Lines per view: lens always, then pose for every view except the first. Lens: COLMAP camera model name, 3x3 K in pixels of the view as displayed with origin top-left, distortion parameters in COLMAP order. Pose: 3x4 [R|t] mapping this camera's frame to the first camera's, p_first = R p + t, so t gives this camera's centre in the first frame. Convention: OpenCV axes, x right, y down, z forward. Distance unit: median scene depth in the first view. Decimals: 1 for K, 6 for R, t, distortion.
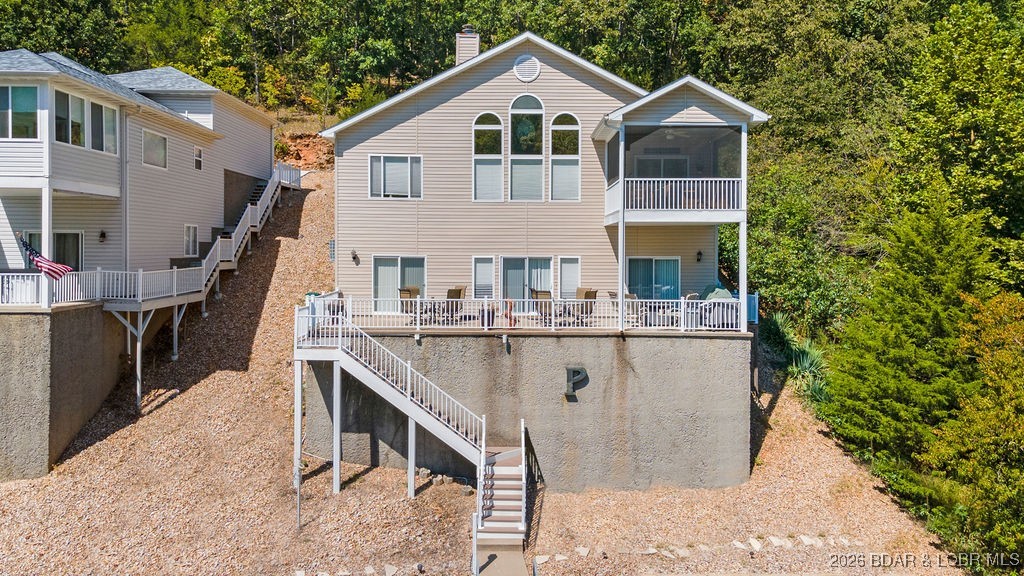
lens RADIAL K [[732.6, 0, 512.0], [0, 732.6, 288.0], [0, 0, 1]] dist [0.005083, 0.033463]
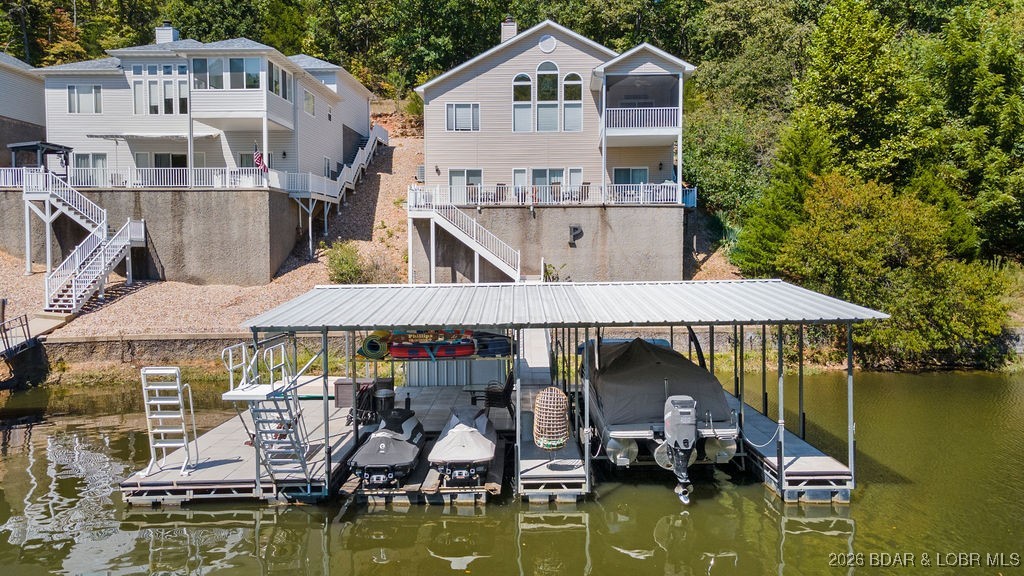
lens RADIAL K [[666.6, 0, 514.3], [0, 666.6, 302.3], [0, 0, 1]] dist [0.004018, 0.001201]
pose [[0.998284, -0.000950, -0.058554, 0.032089], [0.003630, 0.998949, 0.045683, 0.177468], [0.058449, -0.045817, 0.997238, -0.422698]]
